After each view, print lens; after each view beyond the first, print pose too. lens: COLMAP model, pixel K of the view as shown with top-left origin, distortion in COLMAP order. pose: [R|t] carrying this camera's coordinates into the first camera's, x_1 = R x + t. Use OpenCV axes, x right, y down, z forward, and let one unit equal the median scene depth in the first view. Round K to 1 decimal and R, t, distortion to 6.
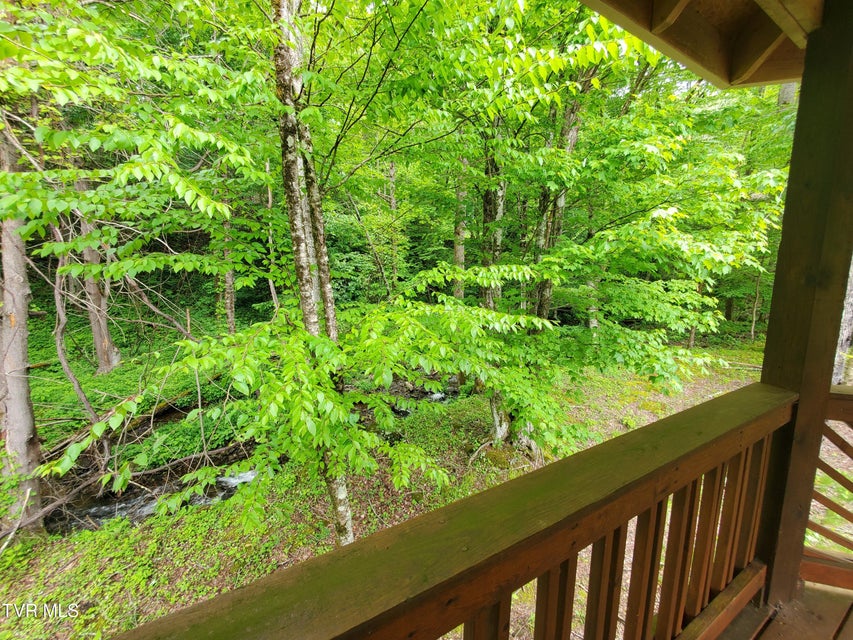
lens RADIAL K [[336.6, 0, 424.5], [0, 336.6, 319.2], [0, 0, 1]] dist [0.002544, -0.002016]
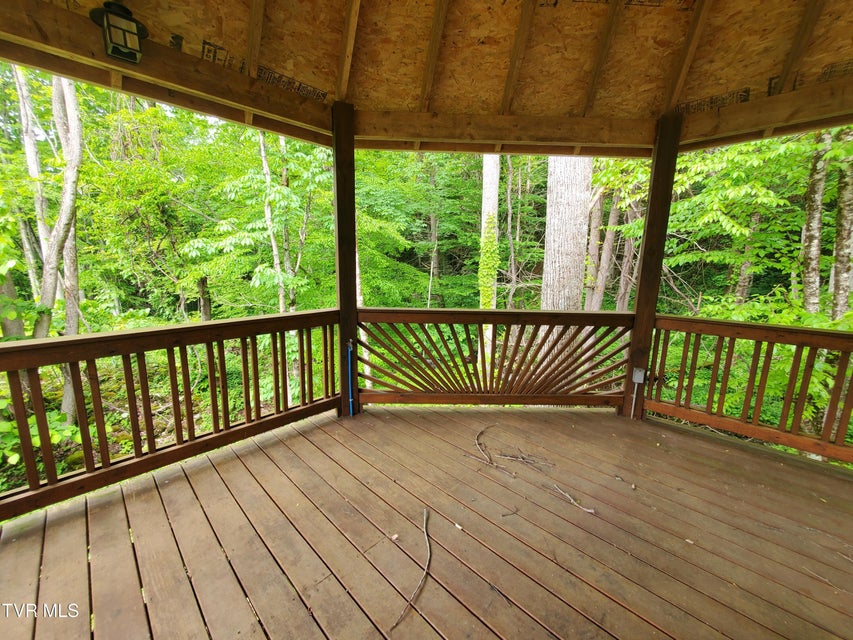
lens RADIAL K [[336.6, 0, 427.7], [0, 336.6, 317.7], [0, 0, 1]] dist [0.002544, -0.002016]
pose [[0.290622, 0.147347, -0.945425, 0.460403], [-0.137932, 0.984203, 0.110991, 0.126936], [0.946844, 0.098148, 0.306355, -0.759312]]
